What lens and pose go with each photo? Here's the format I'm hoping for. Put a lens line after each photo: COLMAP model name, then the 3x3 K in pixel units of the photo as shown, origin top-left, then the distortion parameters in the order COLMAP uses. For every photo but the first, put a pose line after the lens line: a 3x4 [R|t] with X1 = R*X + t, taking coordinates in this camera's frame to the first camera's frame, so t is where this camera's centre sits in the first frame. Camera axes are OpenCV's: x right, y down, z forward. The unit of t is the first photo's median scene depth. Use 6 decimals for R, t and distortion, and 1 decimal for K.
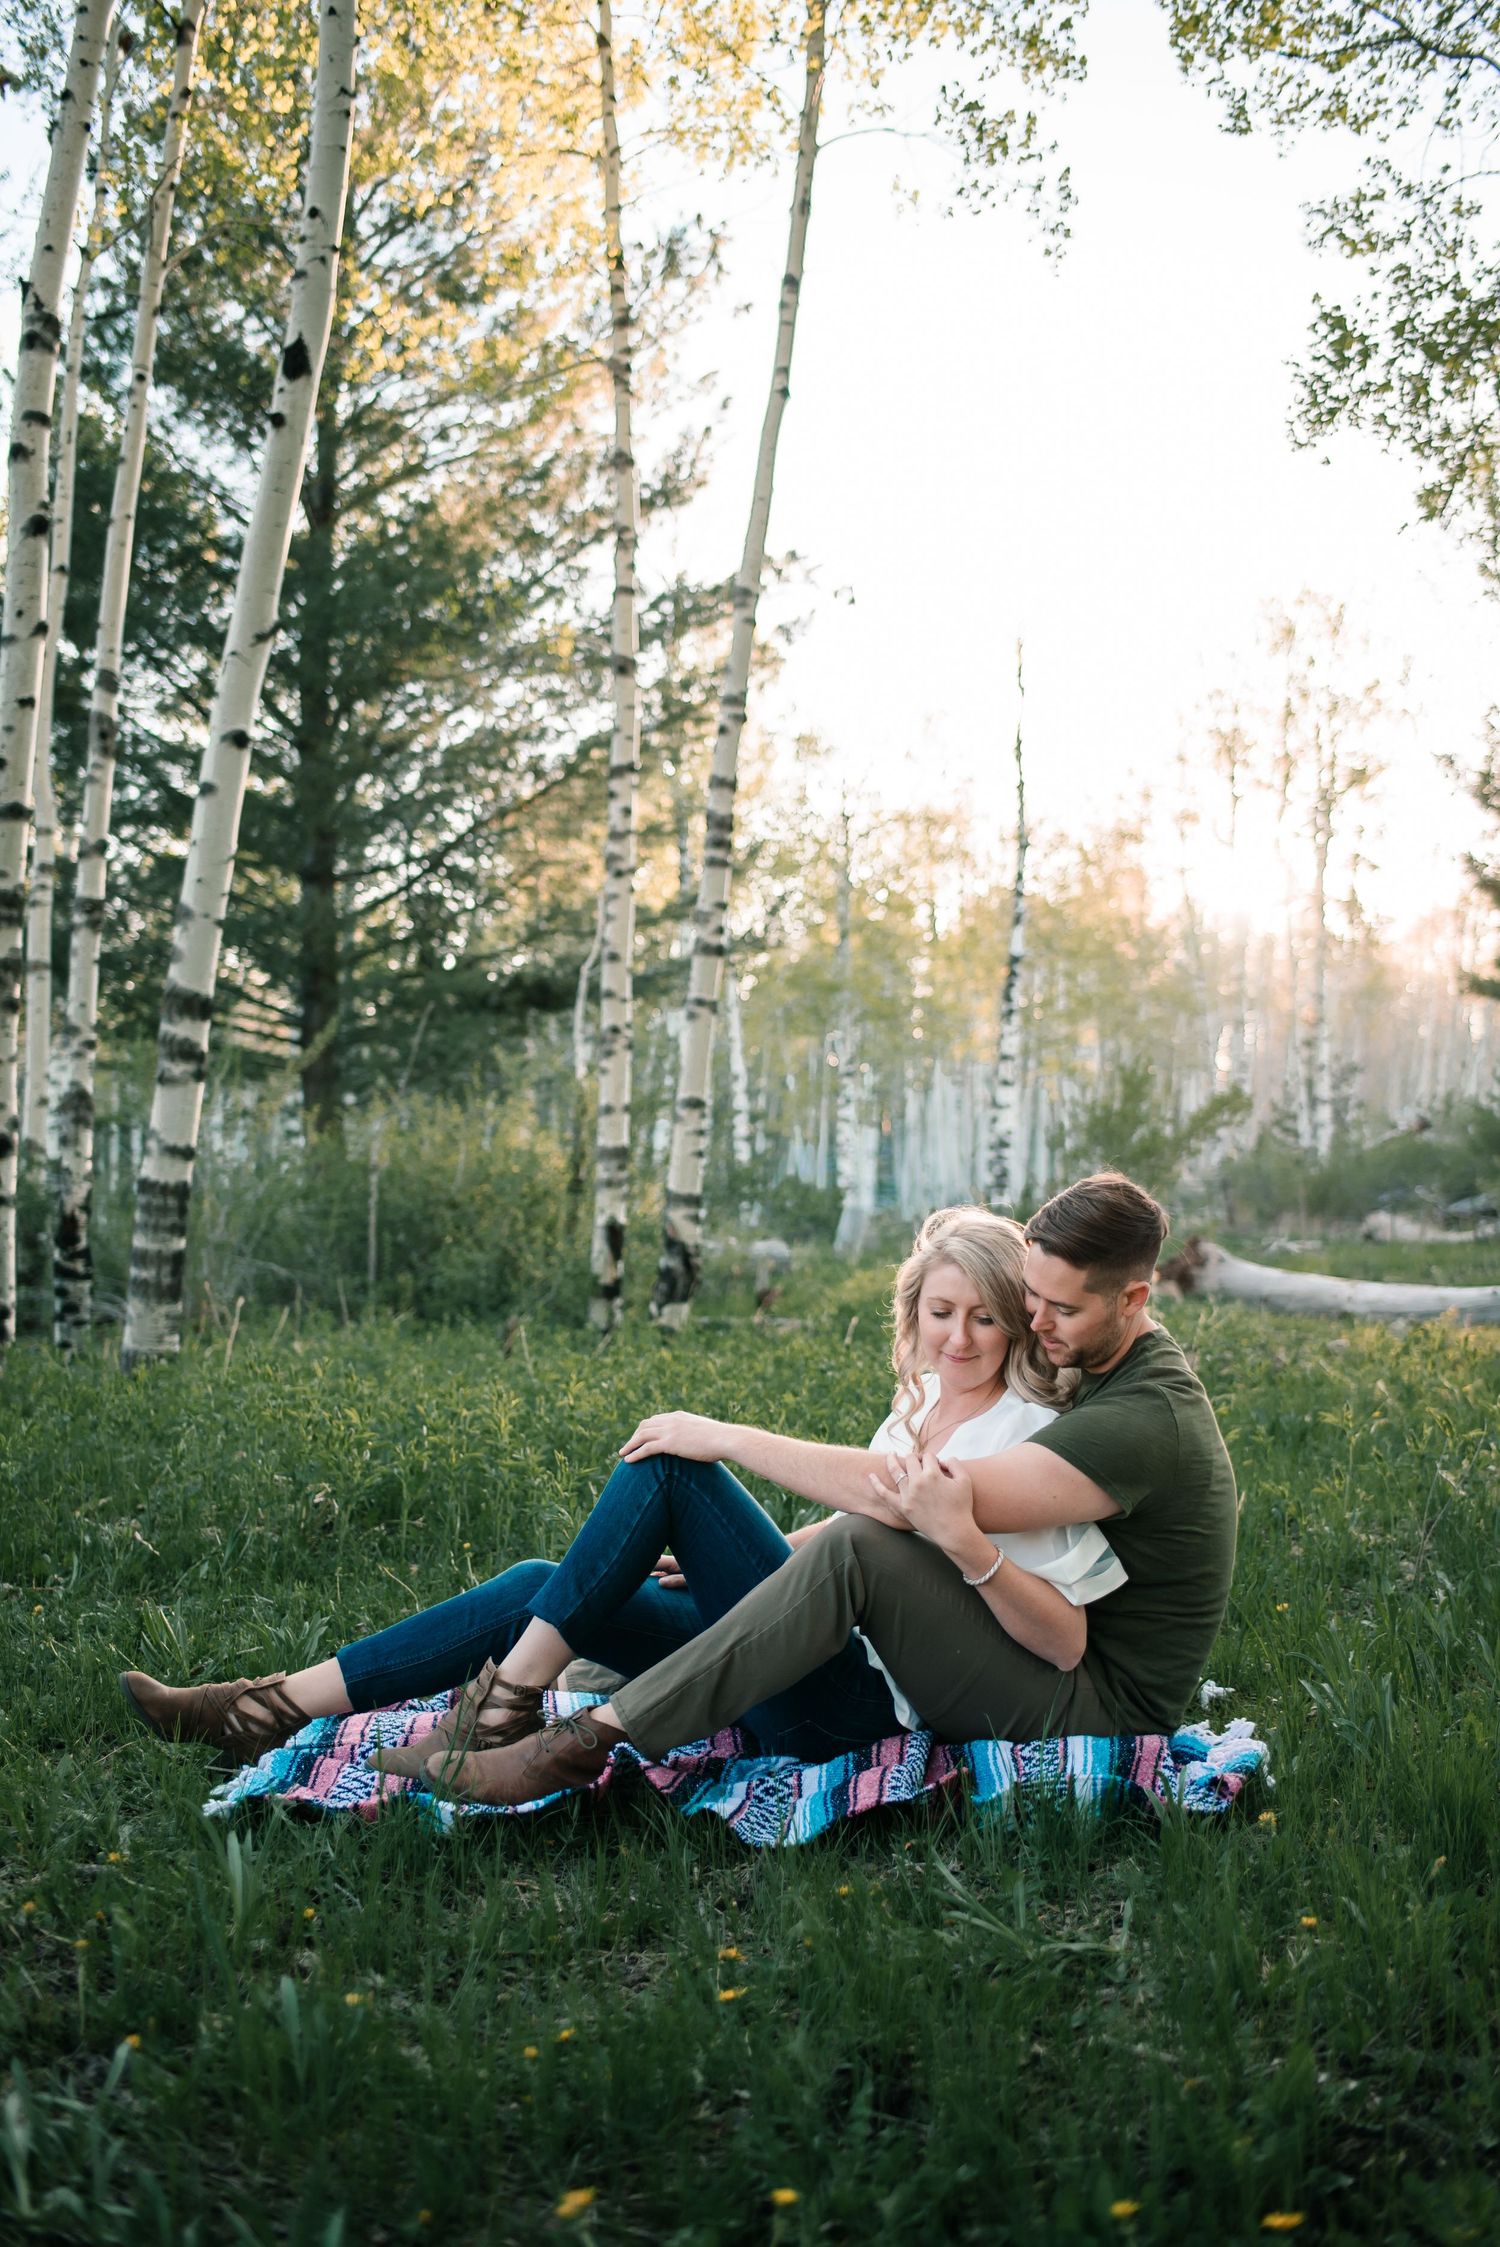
lens RADIAL K [[2166.5, 0, 756.7], [0, 2166.5, 1125.4], [0, 0, 1]] dist [-0.100918, 0.096813]
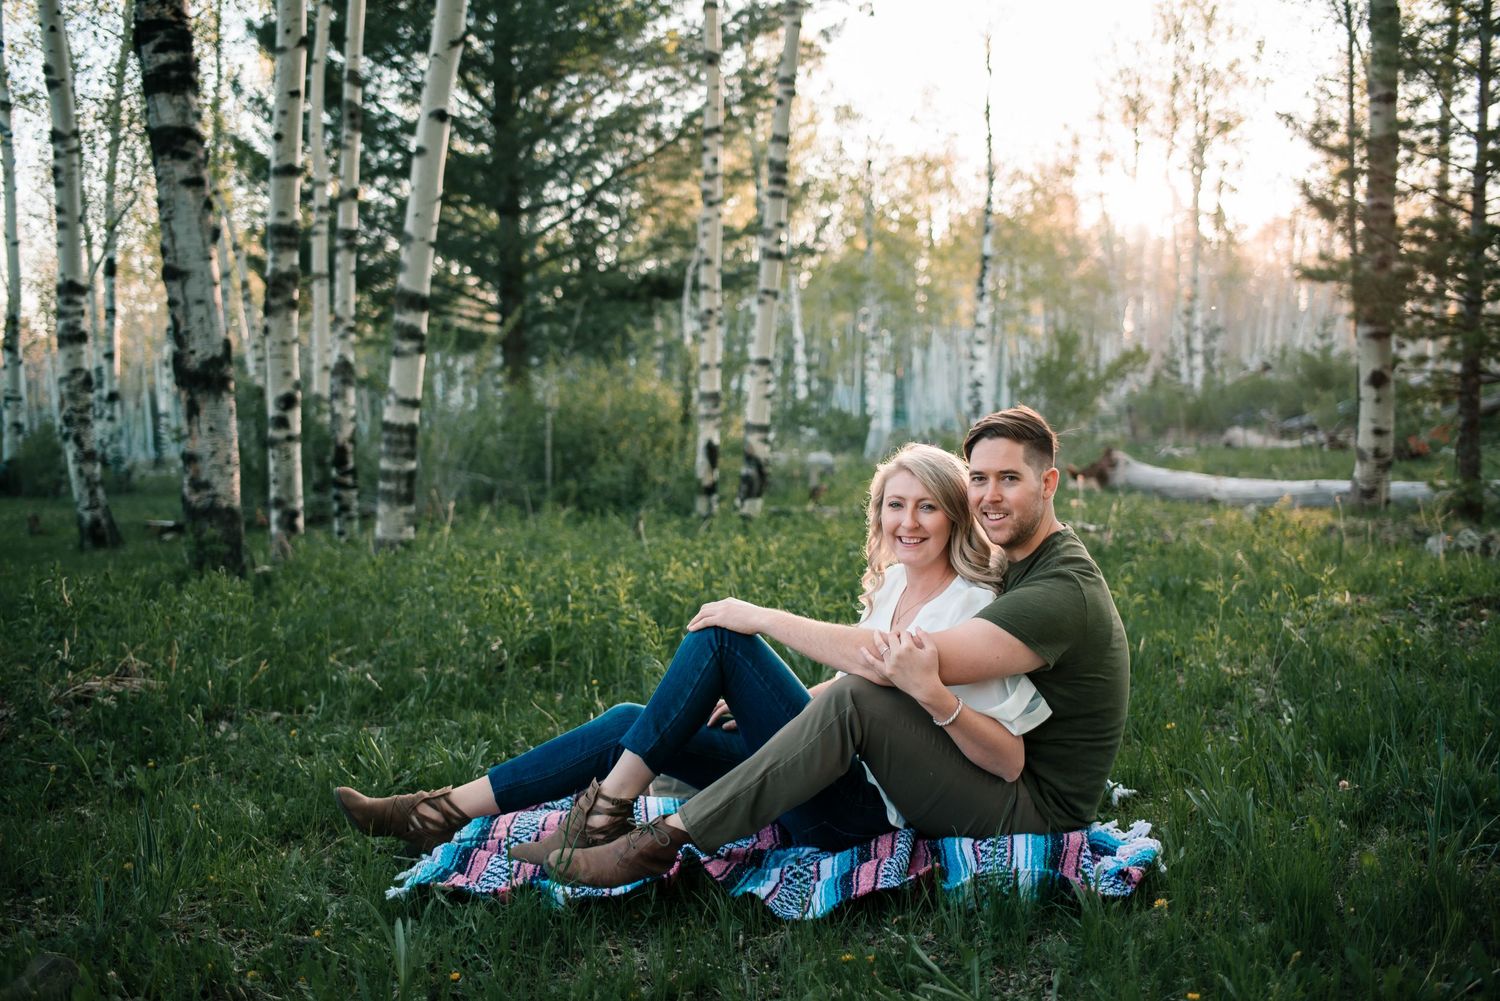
lens RADIAL K [[1446.3, 0, 750.0], [0, 1446.3, 500.5], [0, 0, 1]] dist [-0.100918, 0.096813]
pose [[0.998921, -0.011646, -0.044963, 0.004096], [0.015556, 0.996032, 0.087625, -0.002238], [0.043764, -0.088229, 0.995138, 0.020332]]
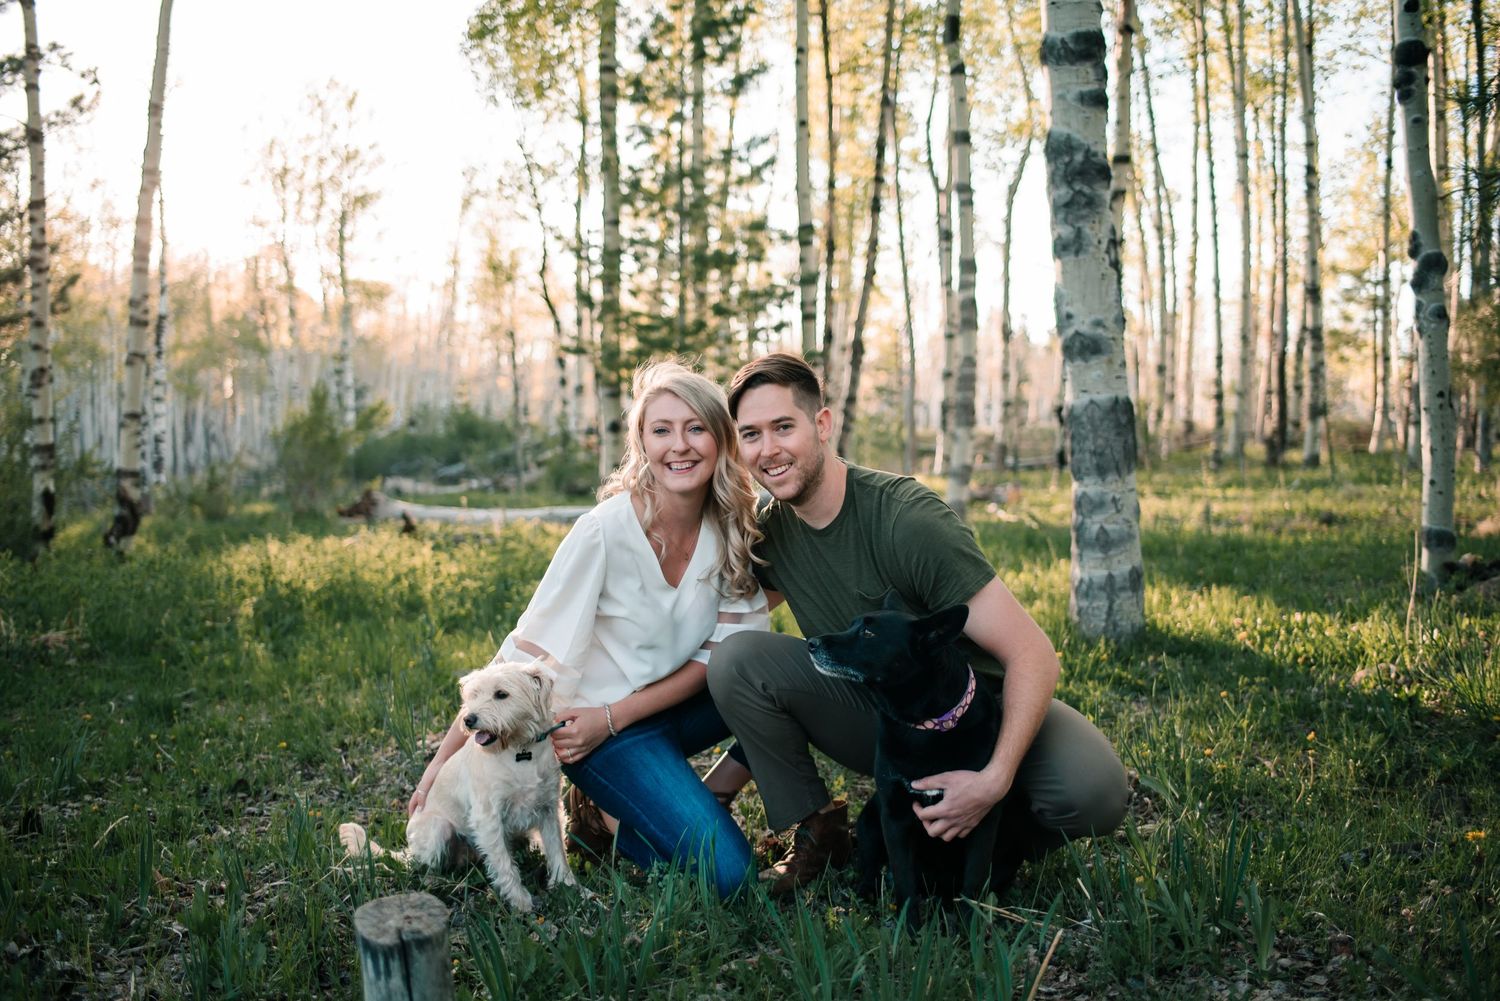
lens RADIAL K [[1446.3, 0, 750.0], [0, 1446.3, 500.5], [0, 0, 1]] dist [-0.100918, 0.096813]
pose [[0.840816, -0.044958, 0.539450, -0.193755], [0.016378, 0.998202, 0.057663, -0.000392], [-0.541073, -0.039649, 0.840041, -0.151921]]
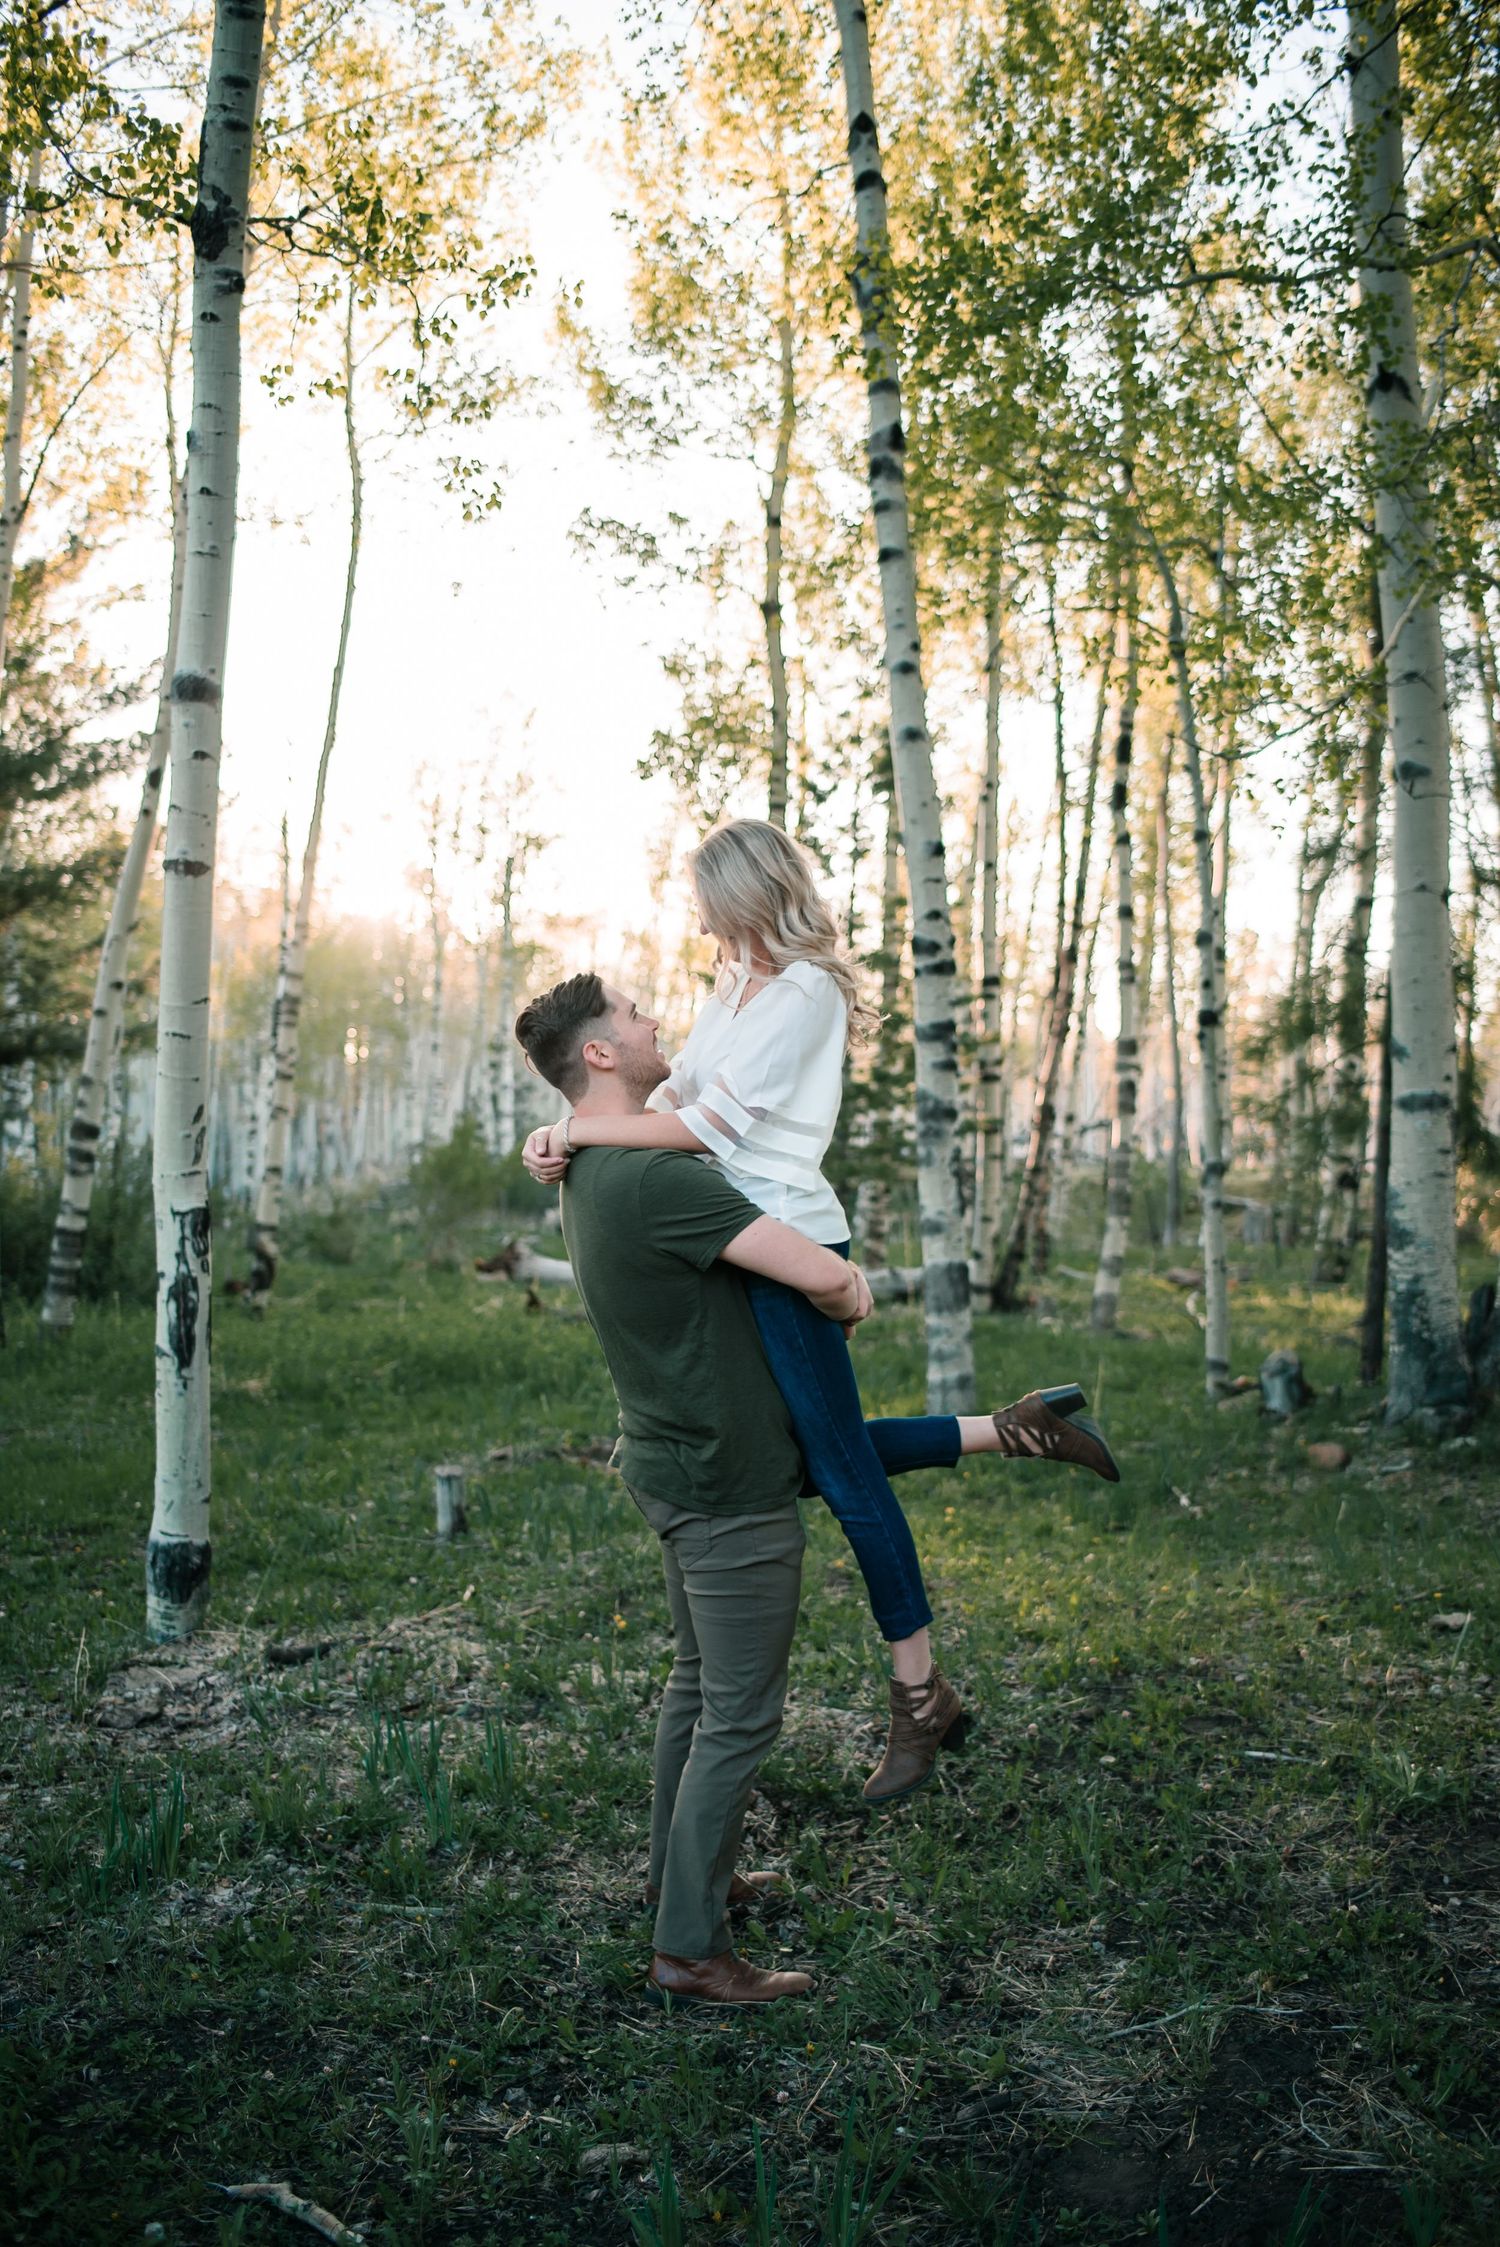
lens RADIAL K [[2166.5, 0, 756.7], [0, 2166.5, 1125.4], [0, 0, 1]] dist [-0.100918, 0.096813]
pose [[0.916627, 0.011340, 0.399583, -0.303329], [-0.015751, 0.999846, 0.007757, -0.053862], [-0.399434, -0.013404, 0.916664, -0.564353]]
